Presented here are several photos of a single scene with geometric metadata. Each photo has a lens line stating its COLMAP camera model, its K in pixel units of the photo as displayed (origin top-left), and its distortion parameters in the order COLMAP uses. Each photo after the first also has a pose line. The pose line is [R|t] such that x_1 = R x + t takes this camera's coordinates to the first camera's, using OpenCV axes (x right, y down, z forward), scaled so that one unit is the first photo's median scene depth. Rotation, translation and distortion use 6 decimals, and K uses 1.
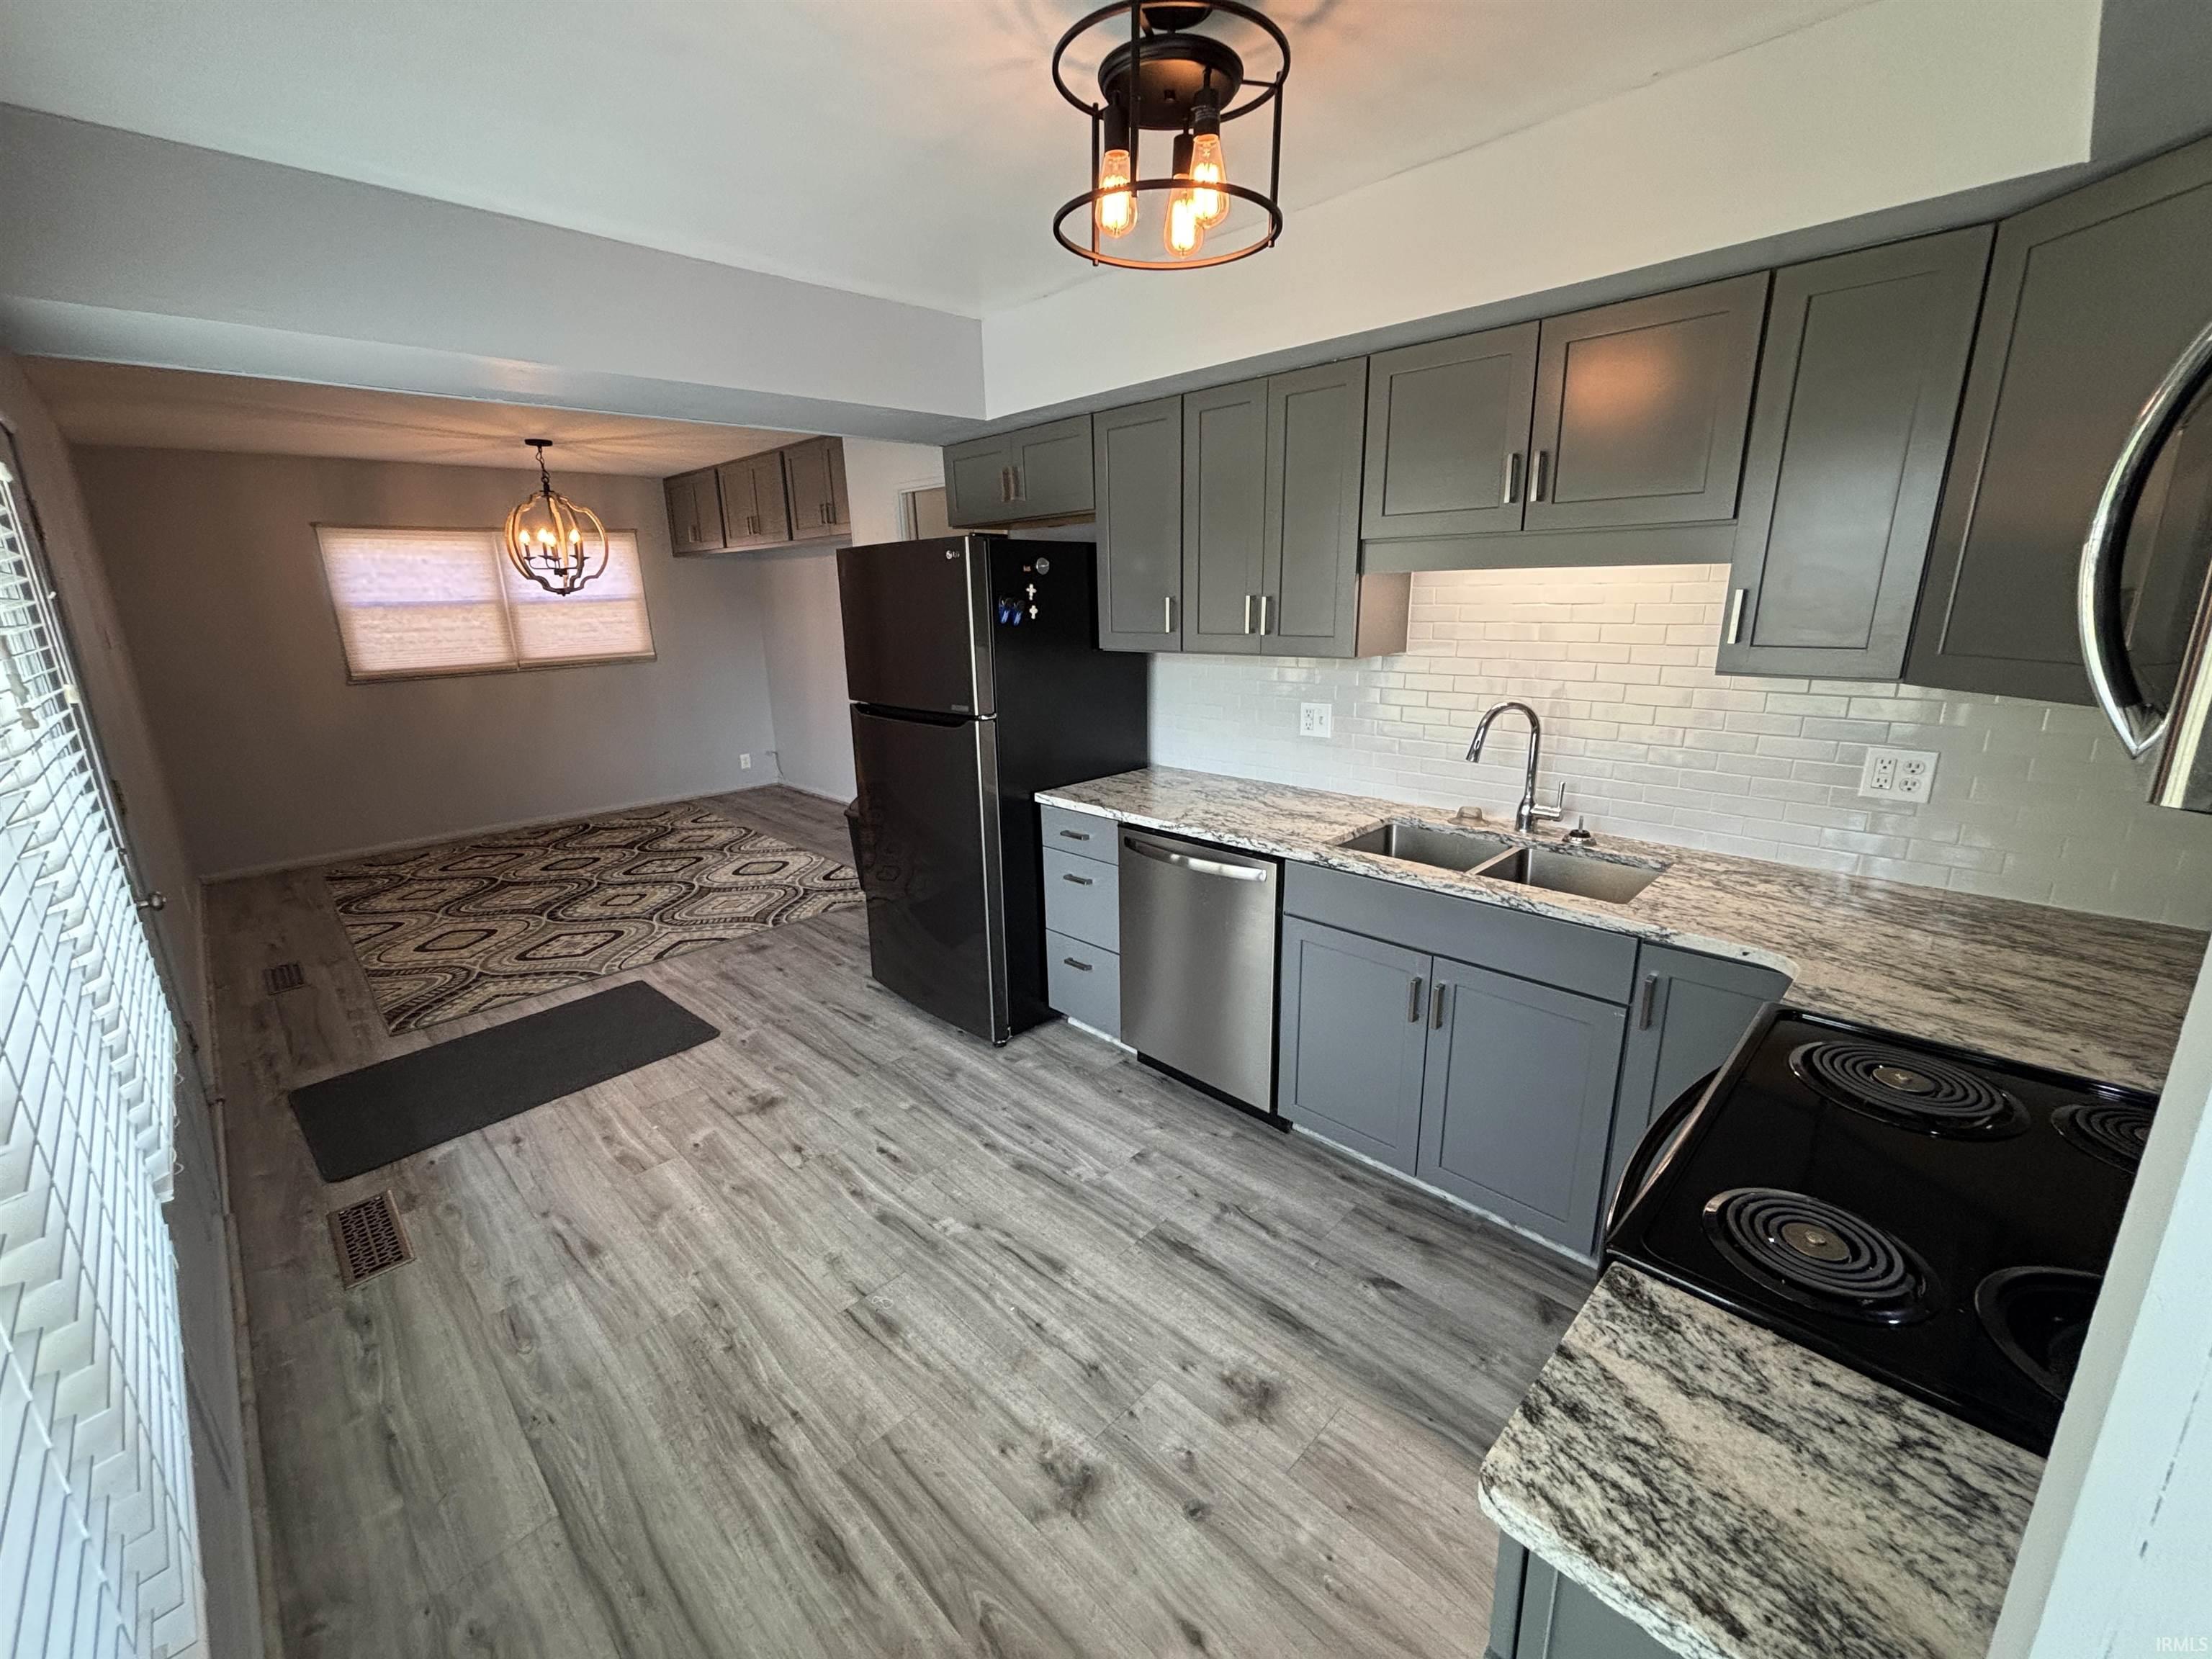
lens RADIAL K [[903.1, 0, 1101.0], [0, 903.1, 827.1], [0, 0, 1]] dist [0.008495, 0.000219]
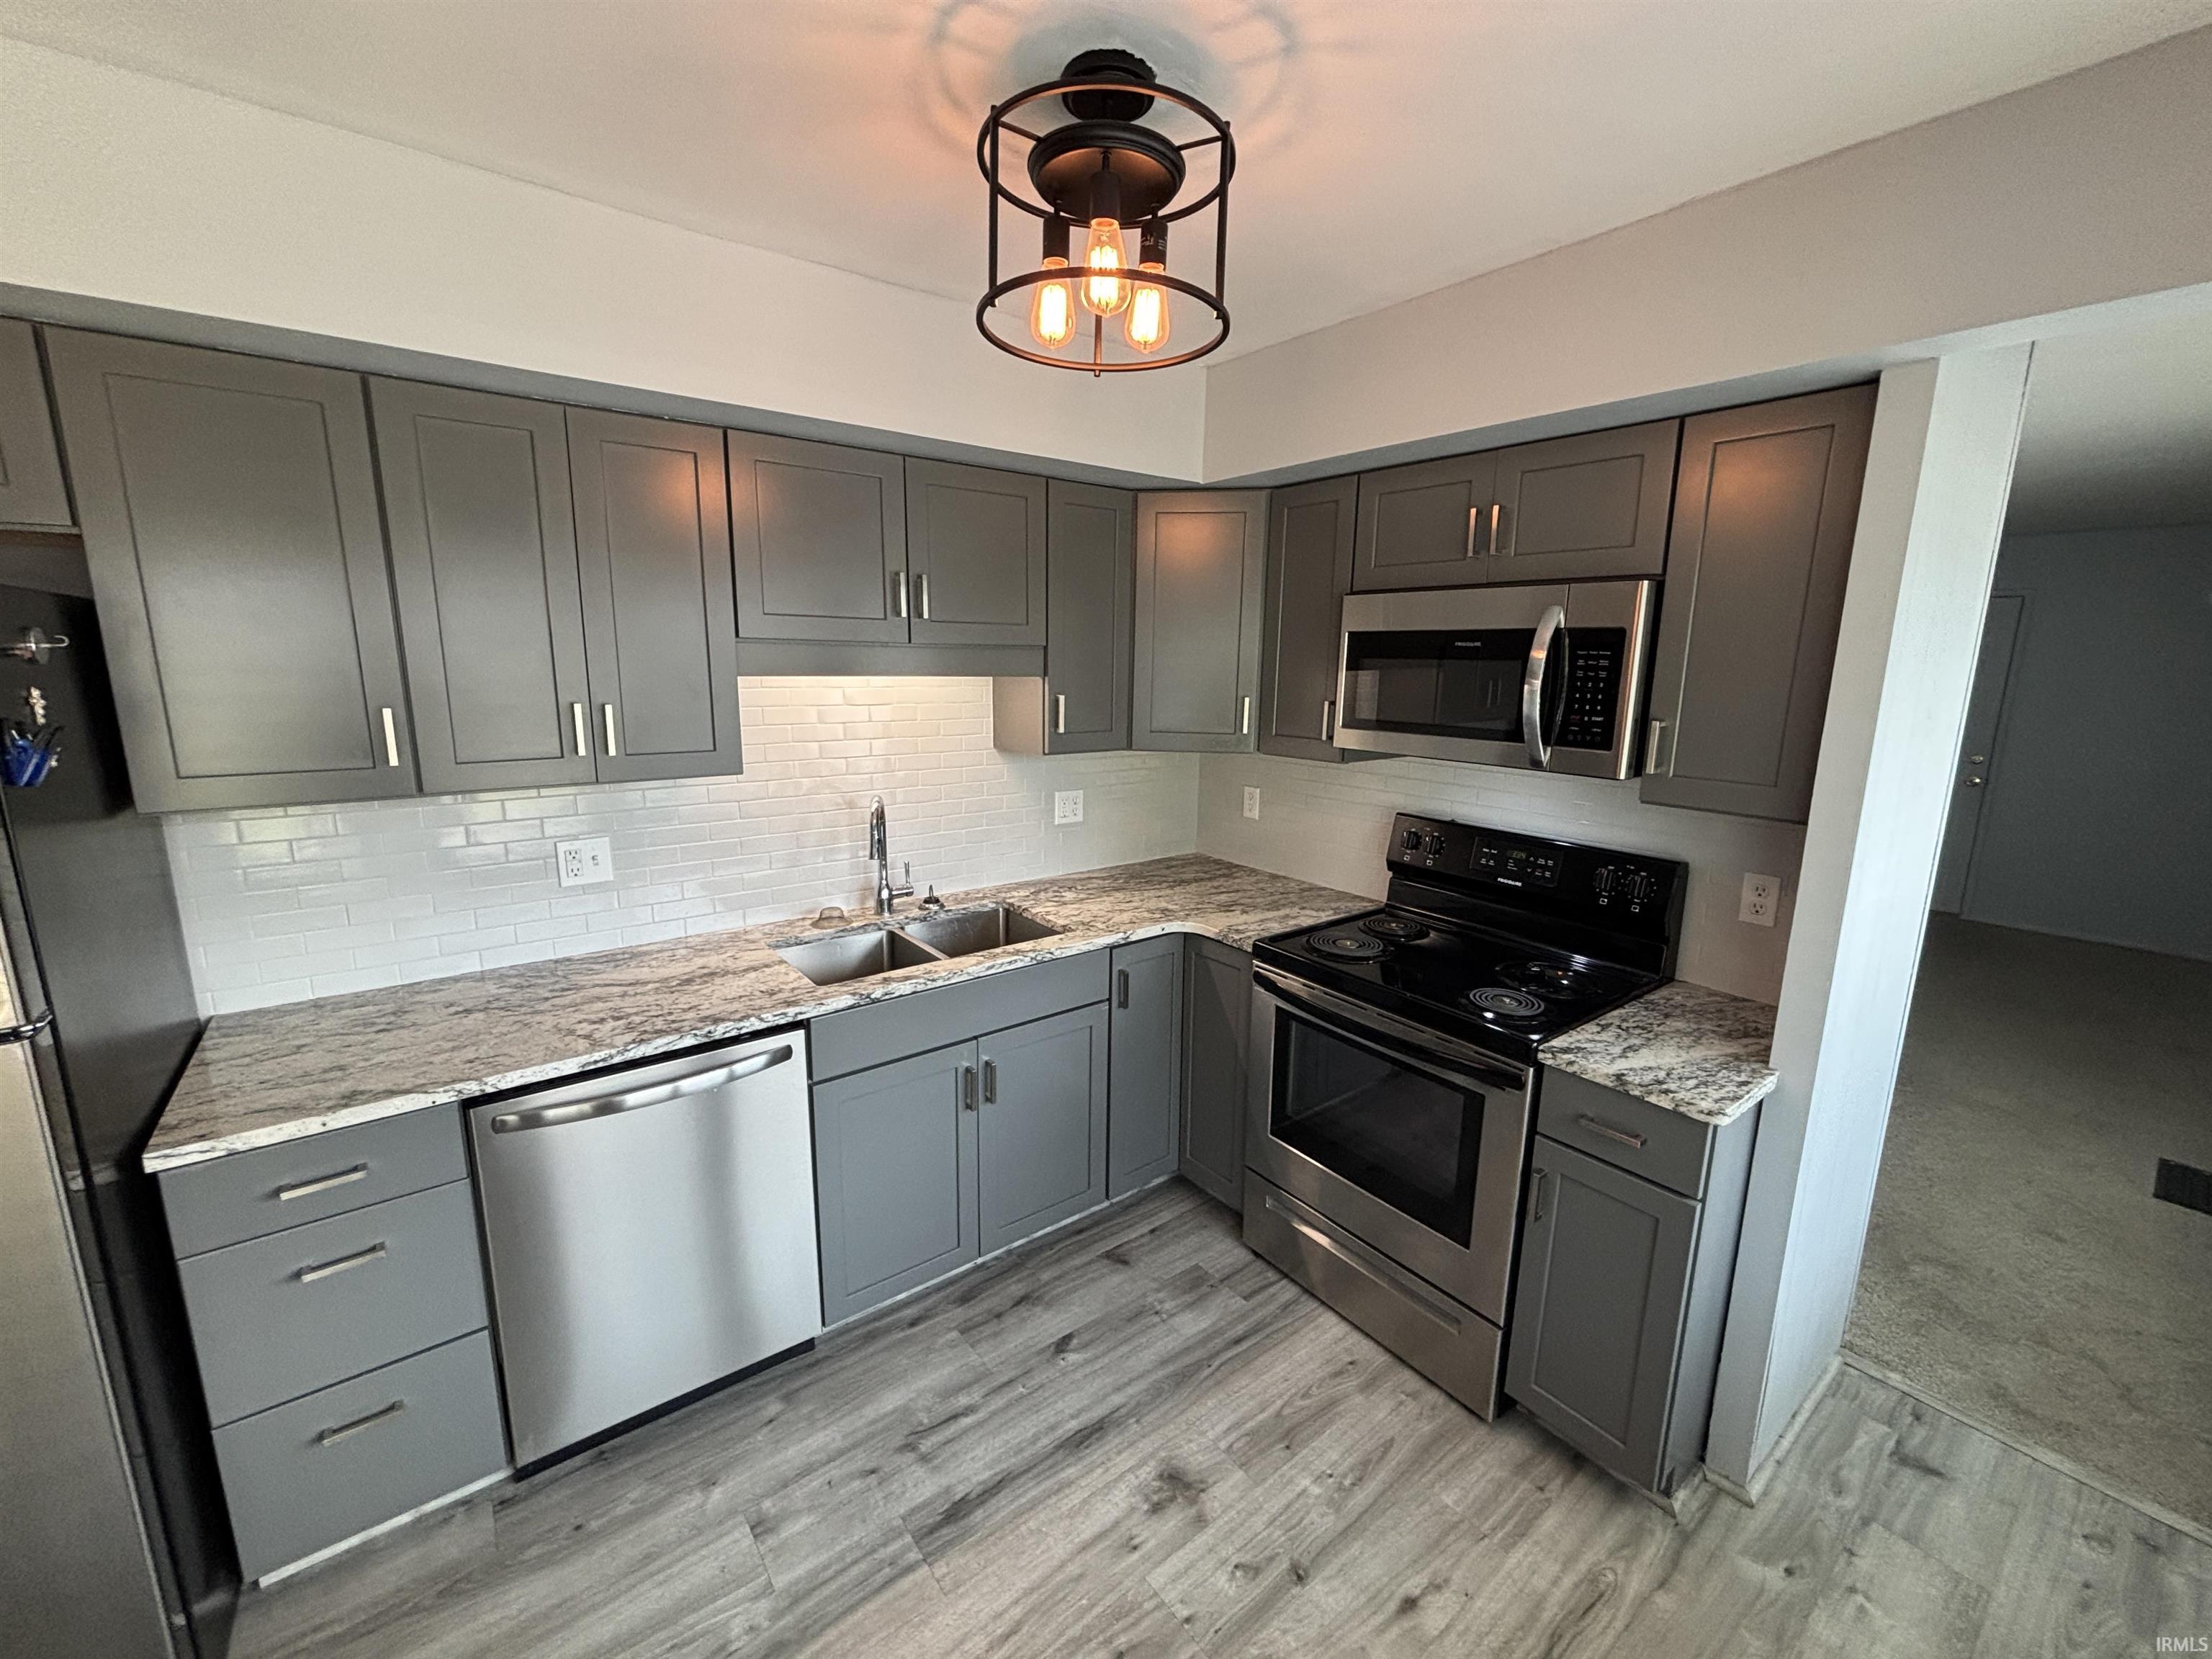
lens RADIAL K [[903.1, 0, 1102.9], [0, 903.1, 826.8], [0, 0, 1]] dist [0.008495, 0.000219]
pose [[0.135674, -0.165762, 0.976788, -0.511753], [0.241107, 0.961789, 0.129727, -0.167572], [-0.960968, 0.217910, 0.170457, 0.540569]]
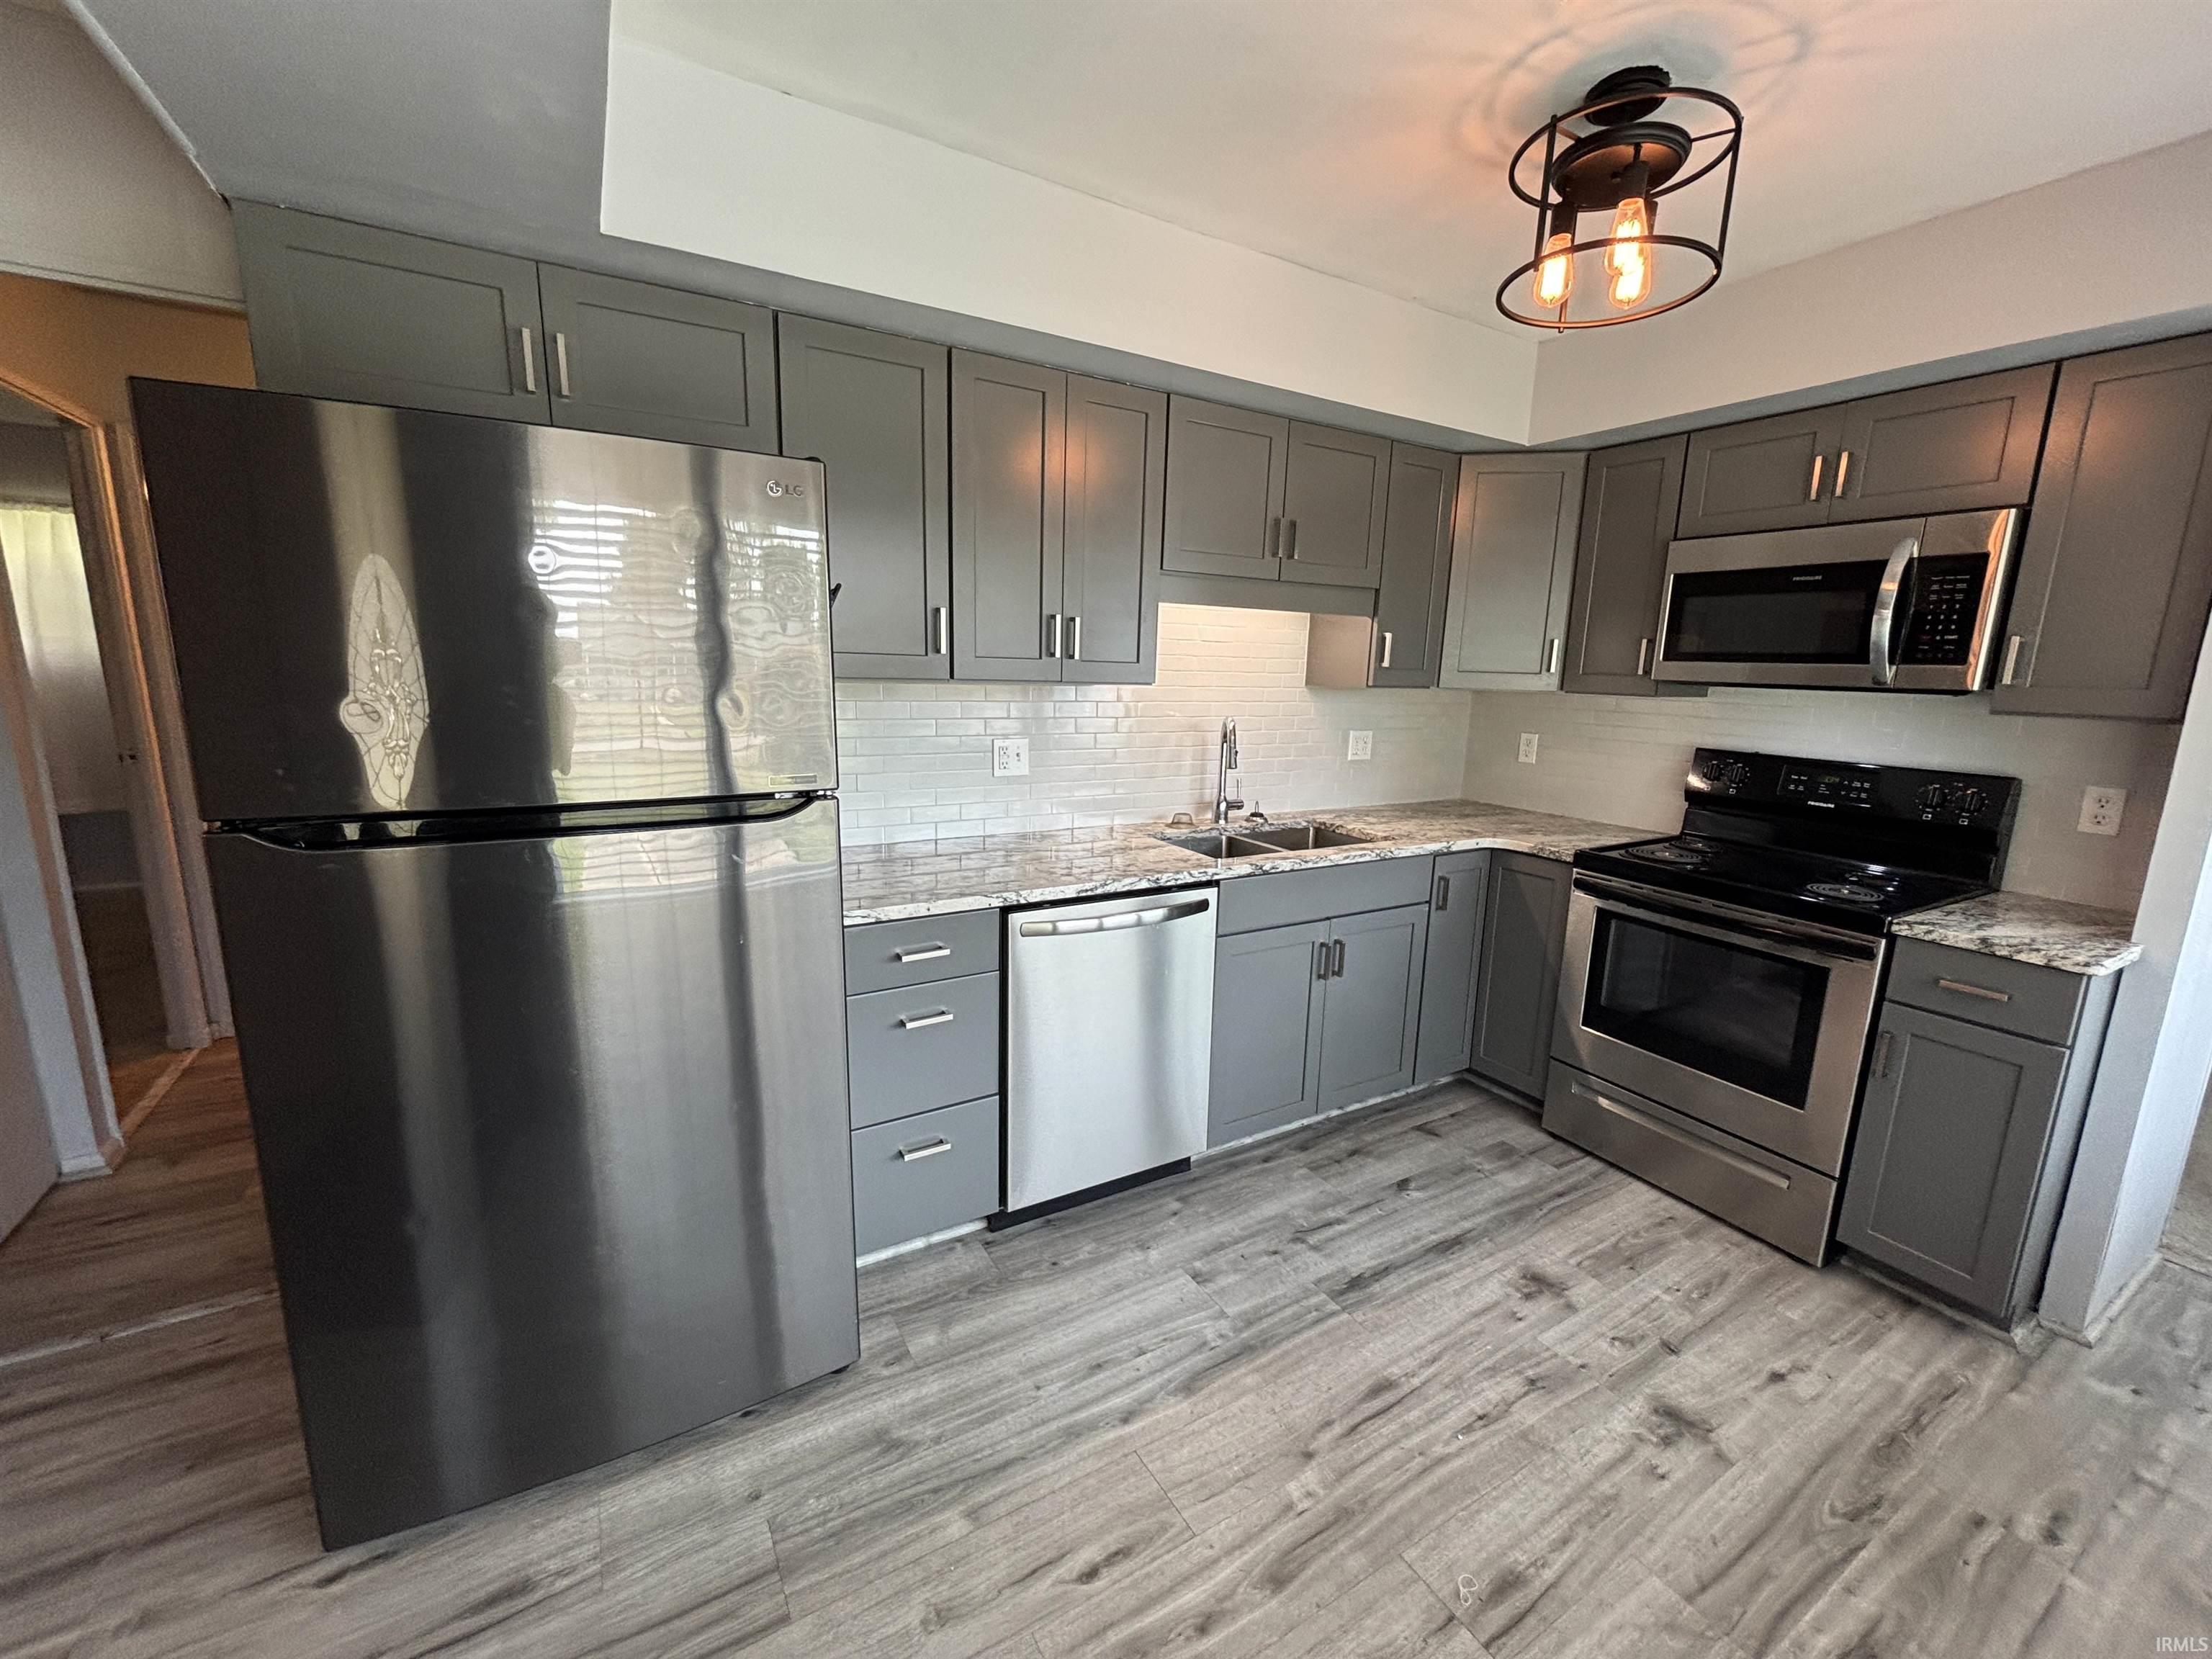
lens RADIAL K [[903.1, 0, 1119.4], [0, 903.1, 831.3], [0, 0, 1]] dist [0.008495, 0.000219]
pose [[0.240969, -0.151267, 0.958672, -0.729901], [0.217639, 0.971045, 0.098514, -0.133034], [-0.945816, 0.184906, 0.266913, 0.793999]]
